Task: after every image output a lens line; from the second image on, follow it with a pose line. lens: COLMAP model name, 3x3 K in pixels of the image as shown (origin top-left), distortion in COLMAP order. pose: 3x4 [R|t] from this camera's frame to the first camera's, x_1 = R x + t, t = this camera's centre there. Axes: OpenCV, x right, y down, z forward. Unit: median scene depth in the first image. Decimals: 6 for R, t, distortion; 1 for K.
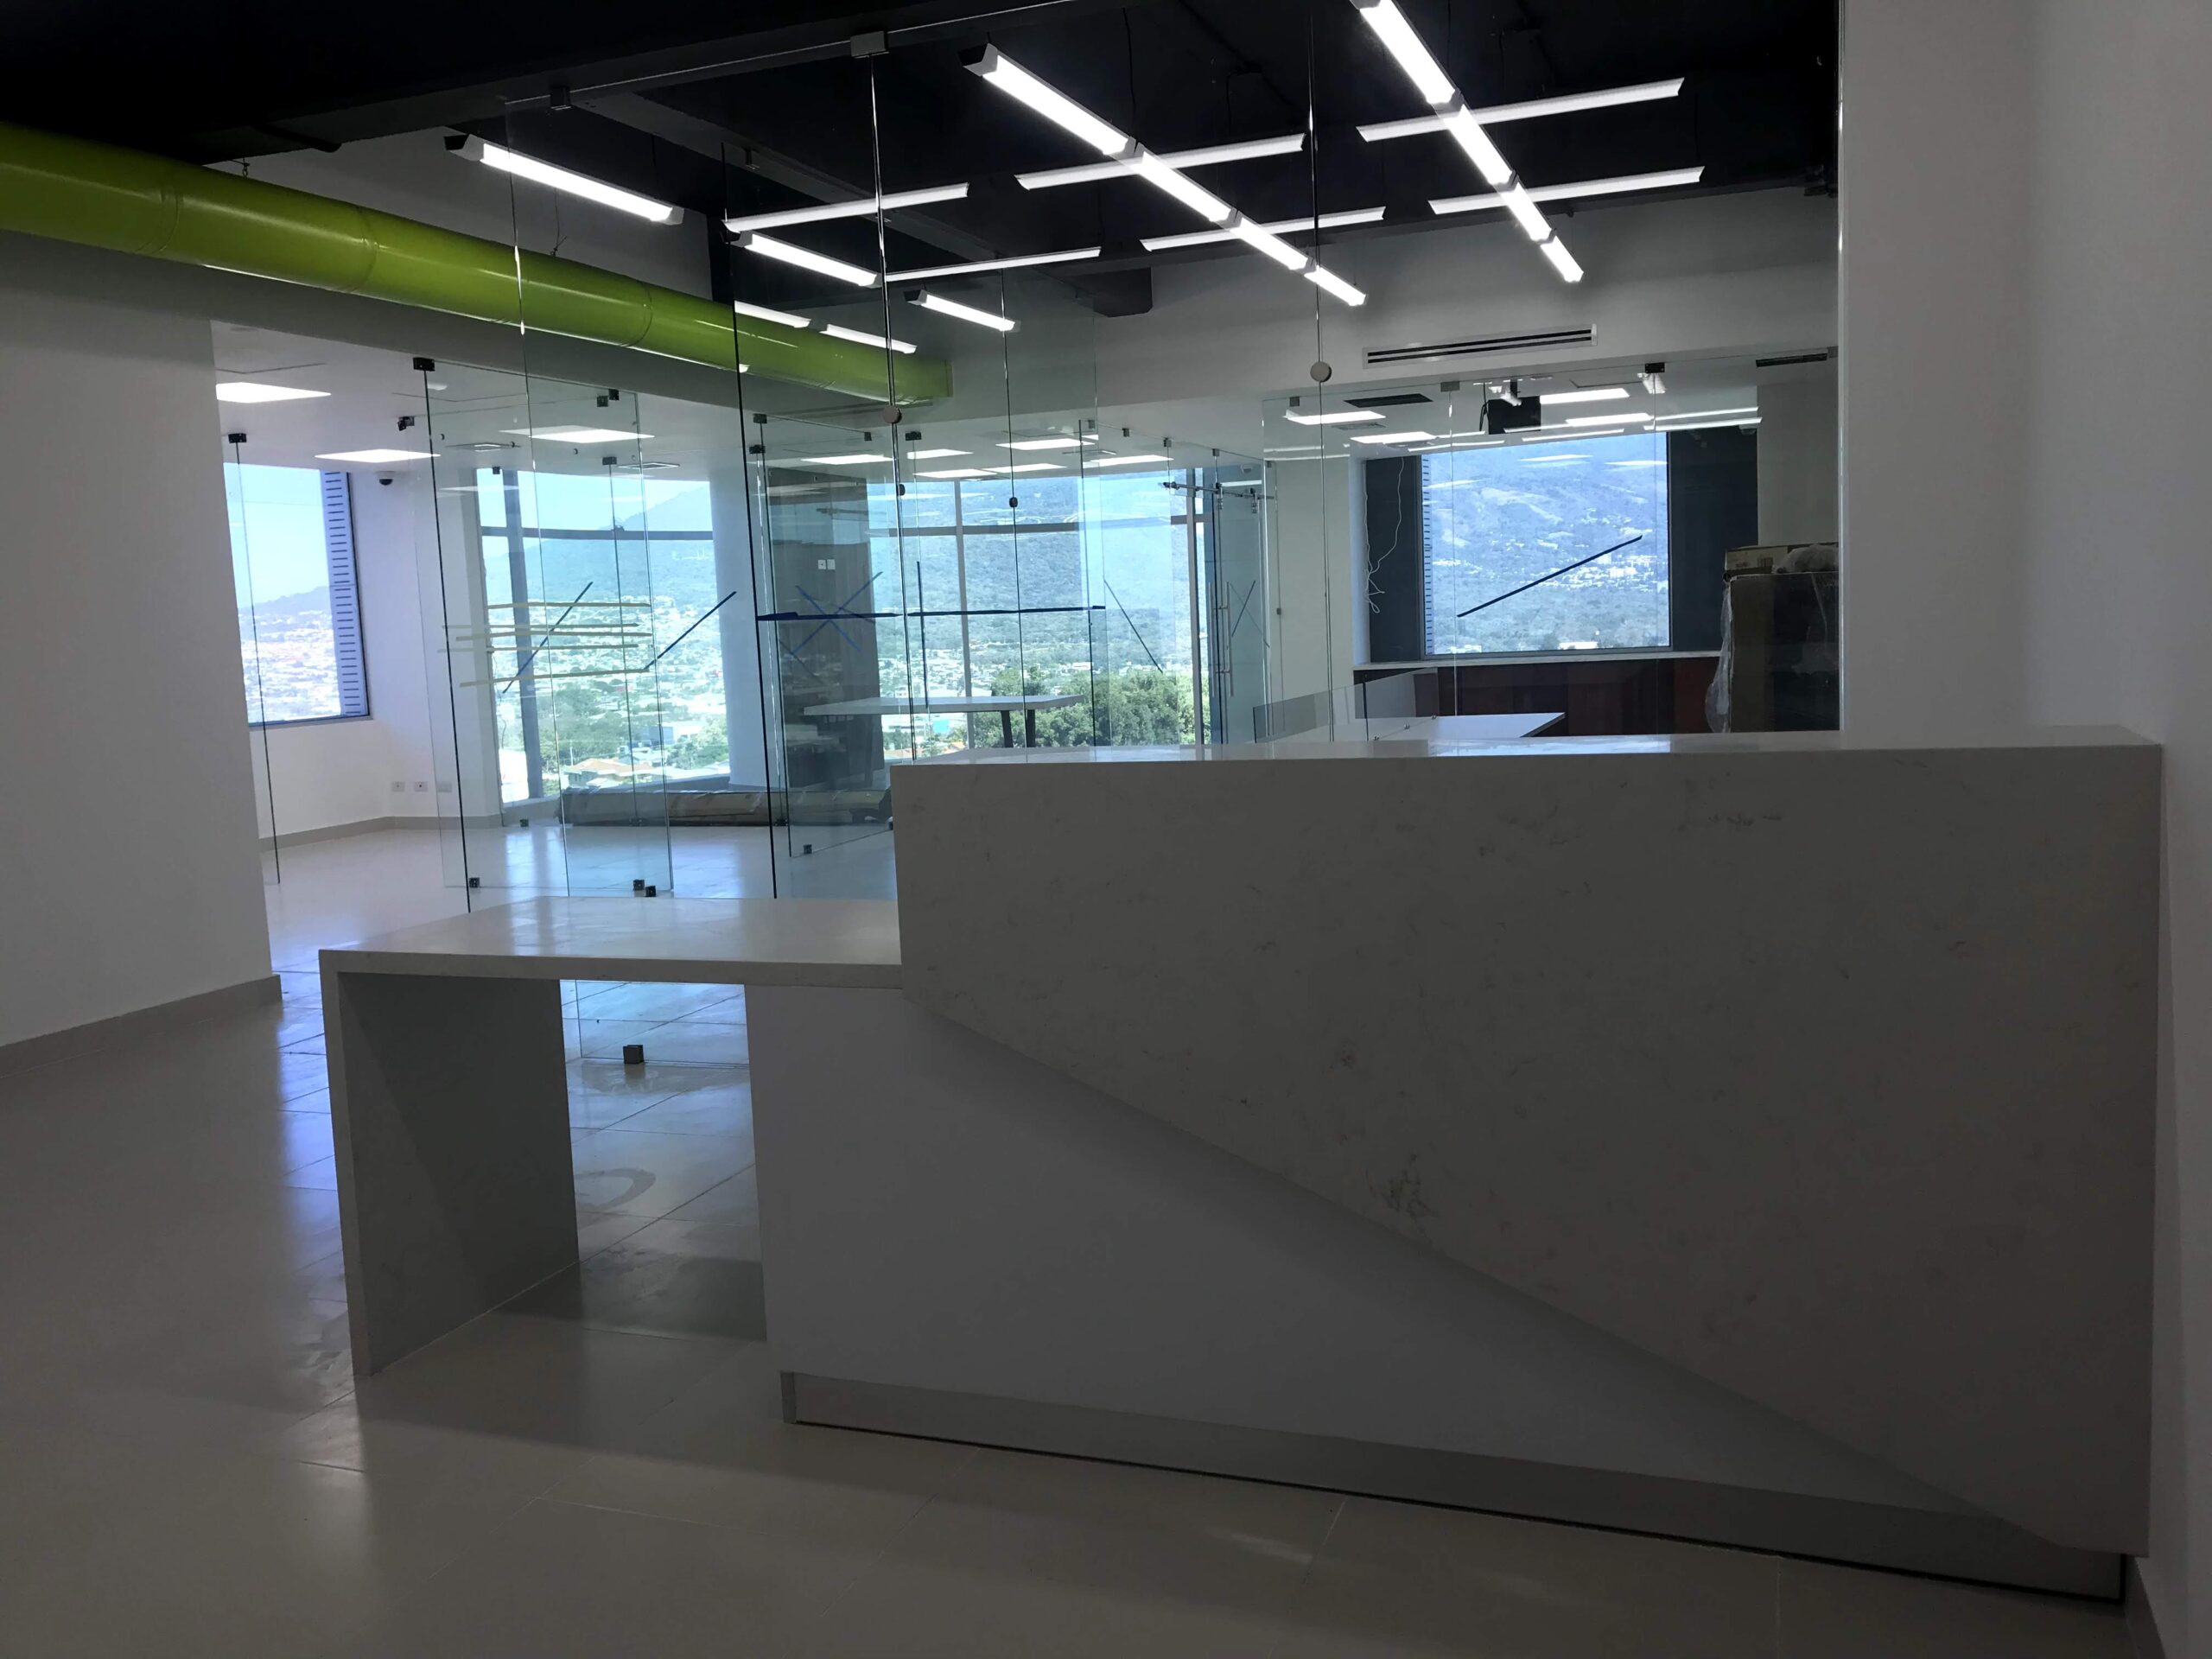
lens RADIAL K [[1805.0, 0, 1106.0], [0, 1805.0, 829.5], [0, 0, 1]] dist [-0.006067, 0.011444]
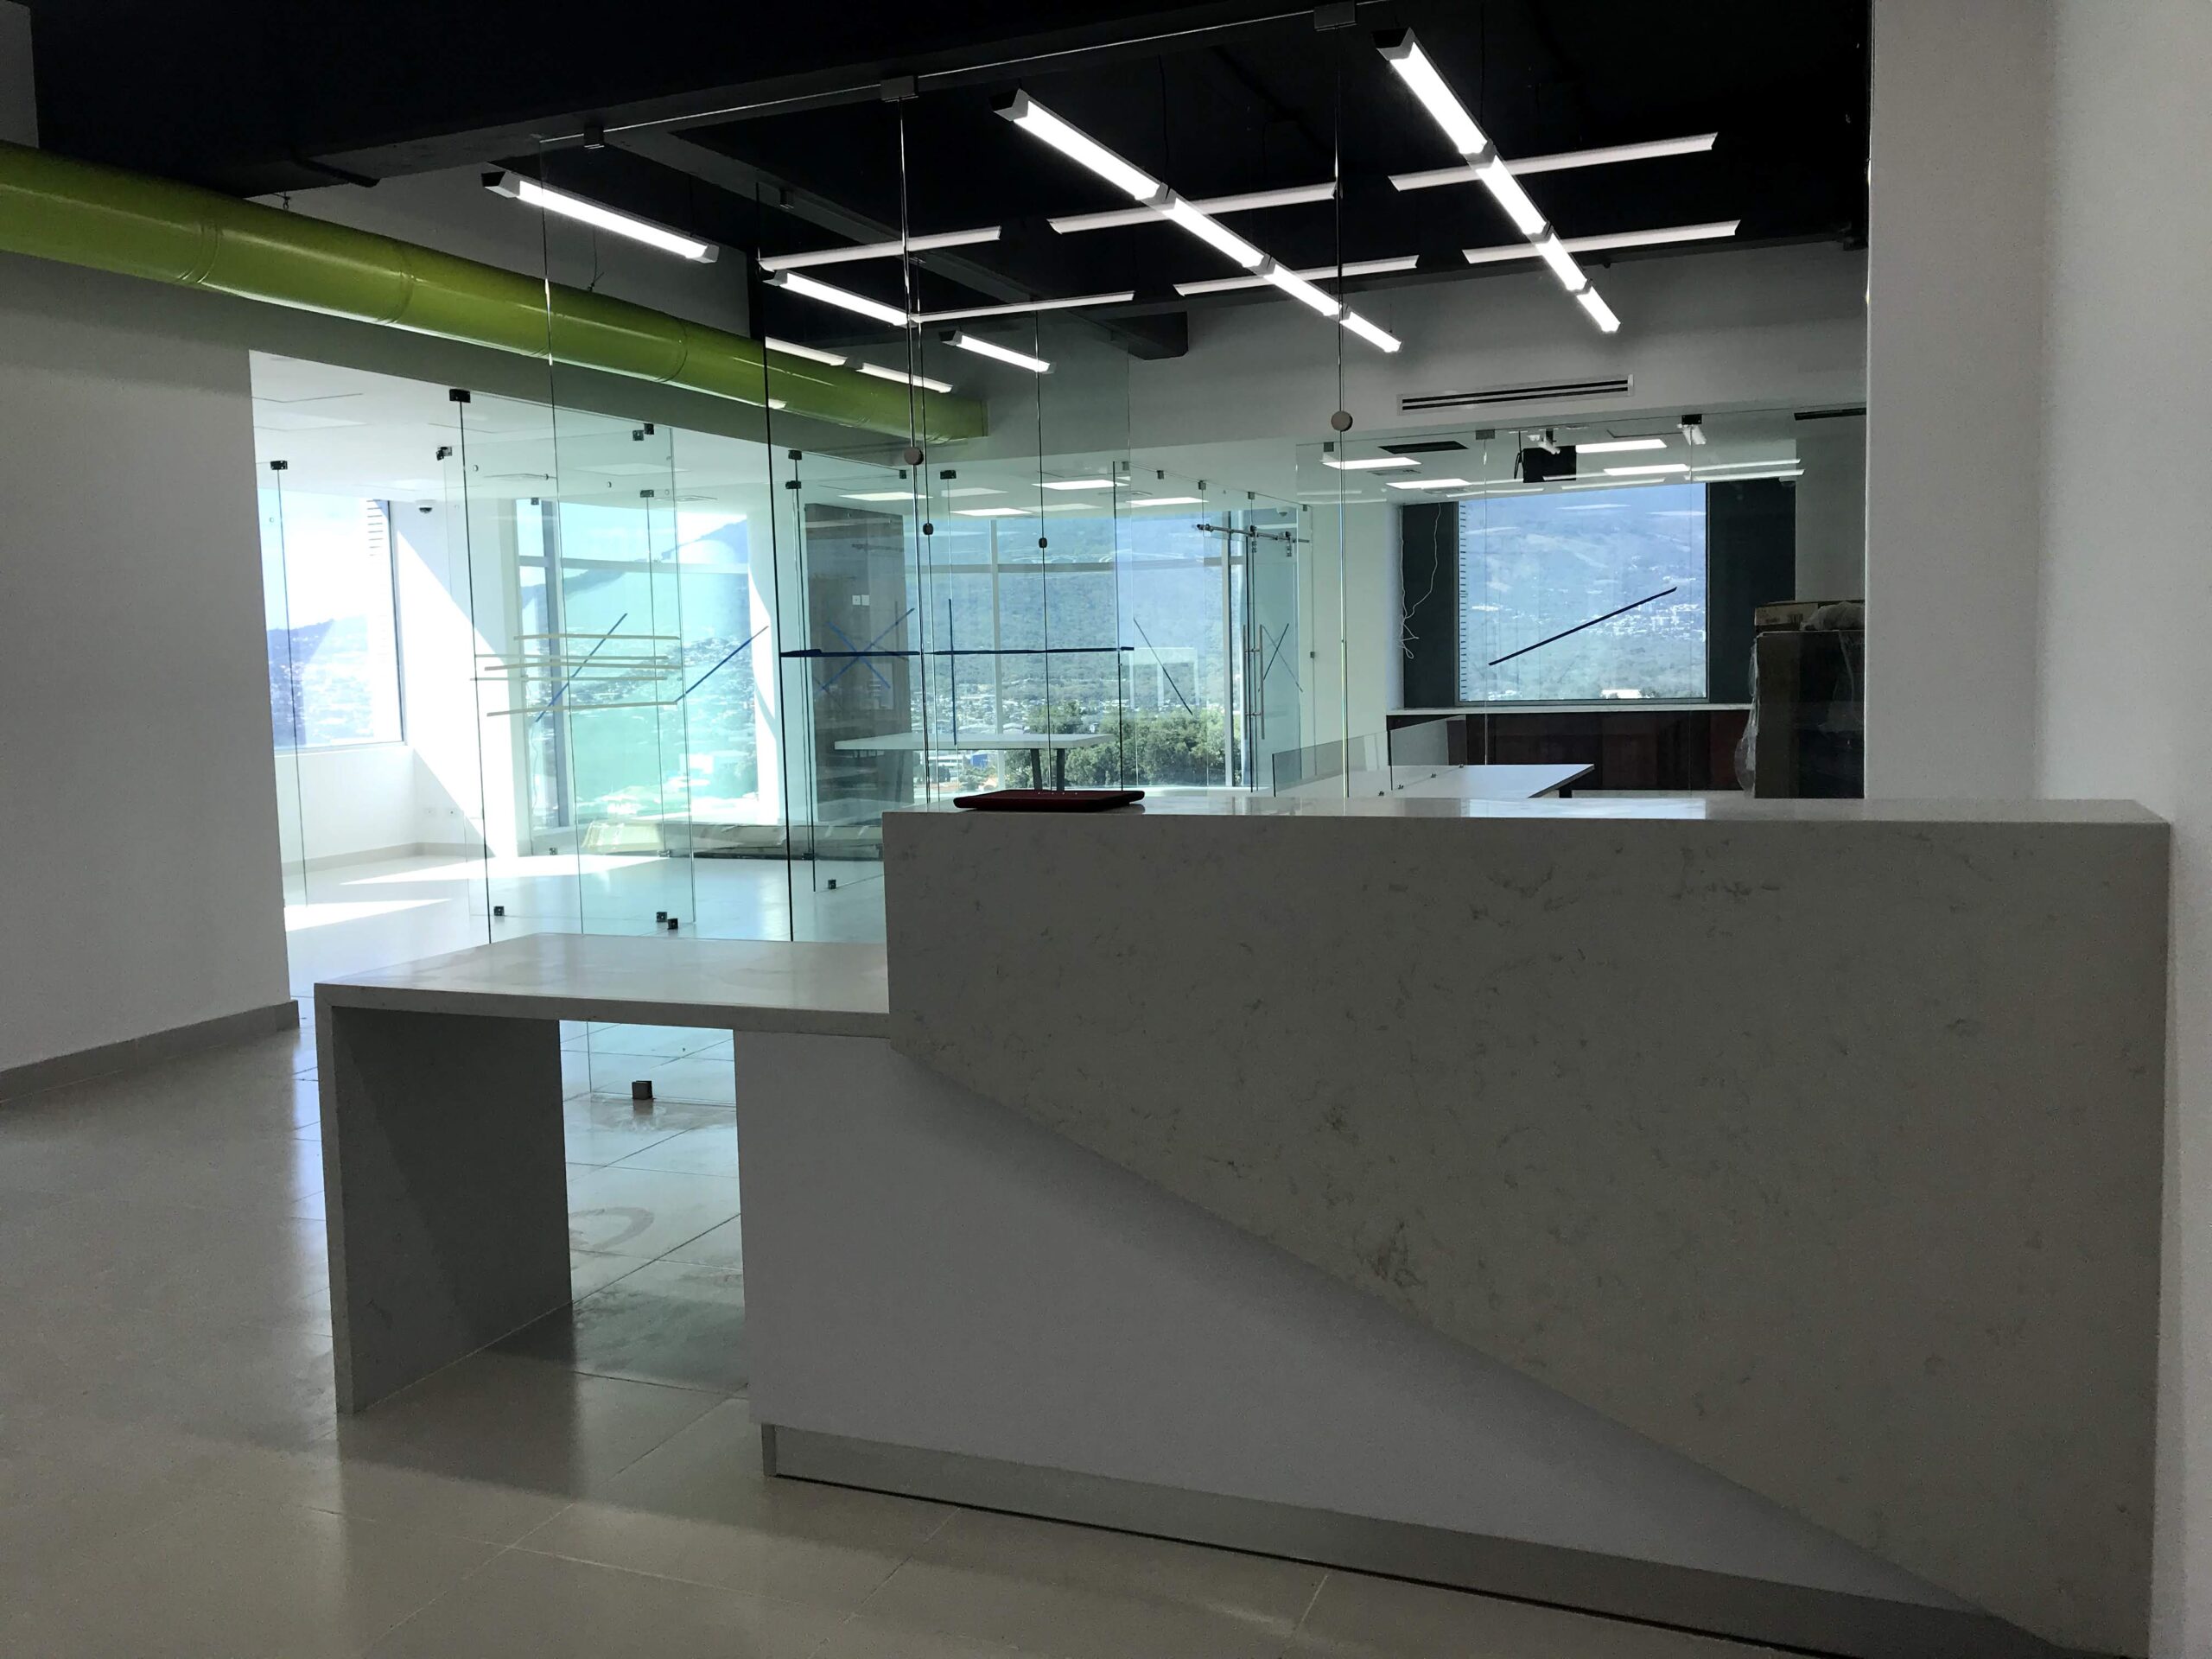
lens RADIAL K [[1805.0, 0, 1106.0], [0, 1805.0, 829.5], [0, 0, 1]] dist [-0.006067, 0.011444]
pose [[0.999561, 0.021142, -0.020756, 0.008972], [-0.021568, 0.999557, -0.020503, -0.003190], [0.020314, 0.020942, 0.999574, 0.004785]]
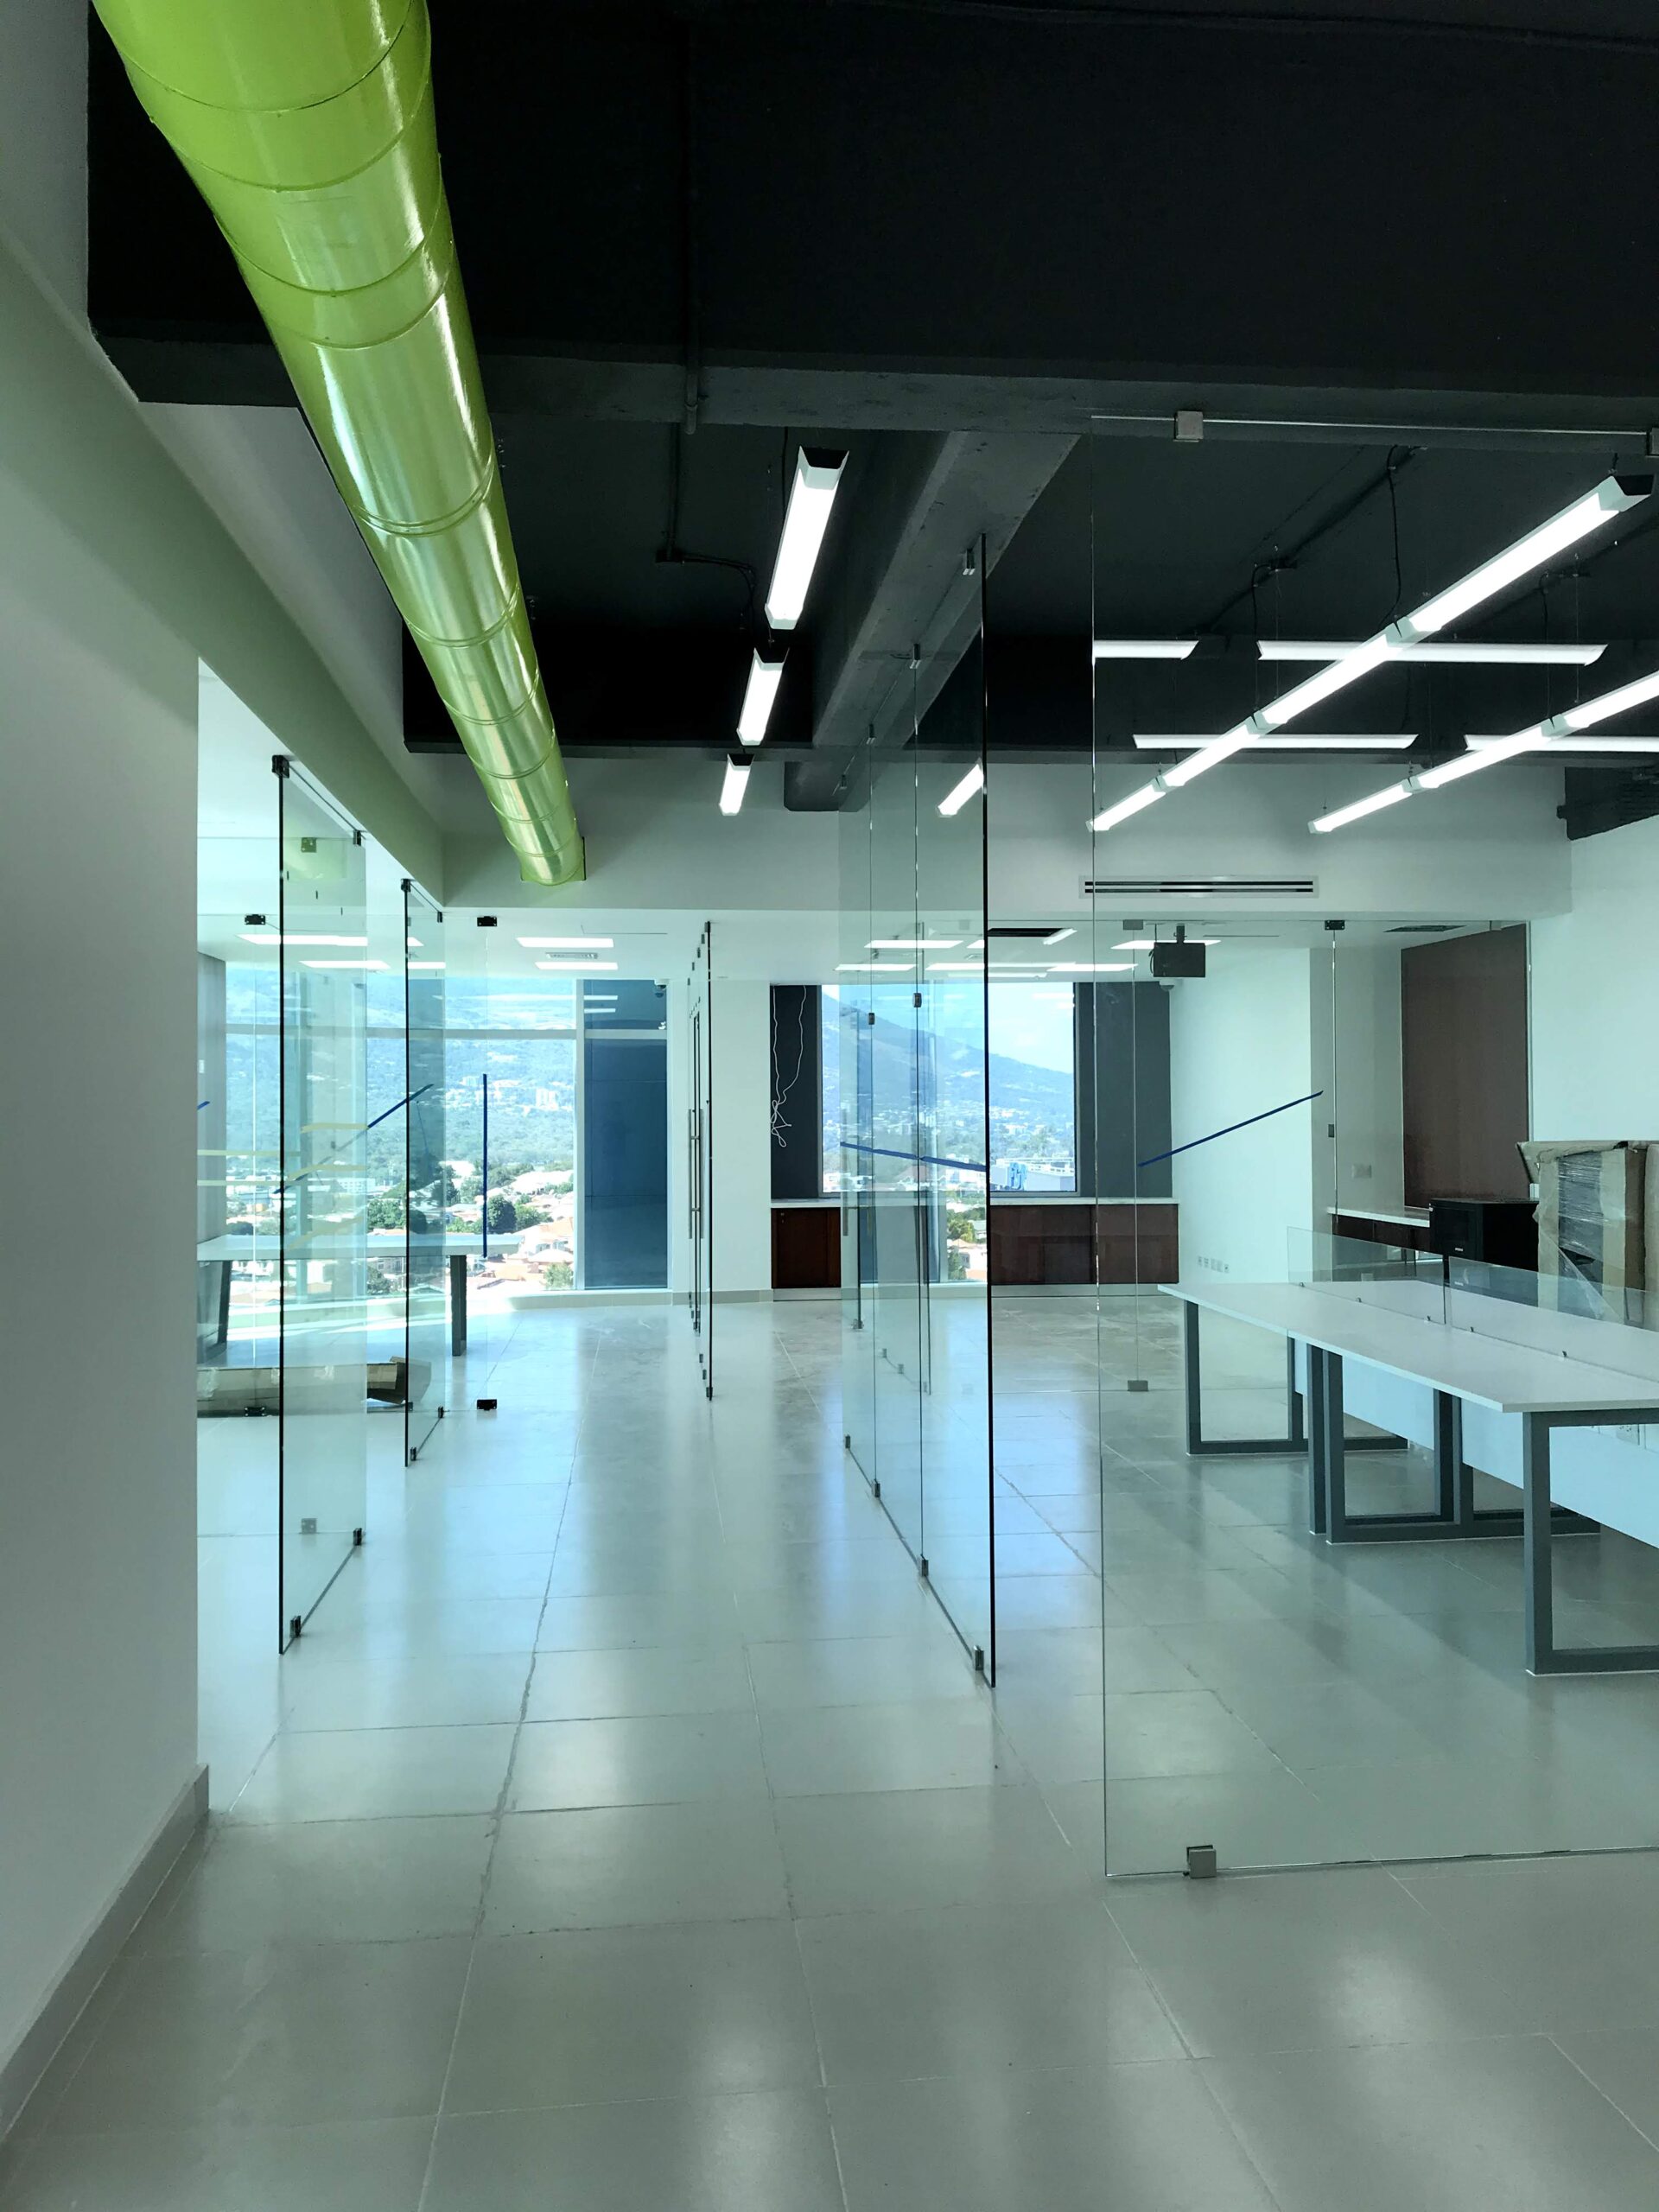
lens RADIAL K [[1805.0, 0, 829.5], [0, 1805.0, 1106.0], [0, 0, 1]] dist [-0.006067, 0.011444]
pose [[0.893584, 0.041419, 0.446982, -0.507934], [0.018060, 0.991611, -0.127991, -0.046130], [-0.448533, 0.122443, 0.885339, 0.340269]]
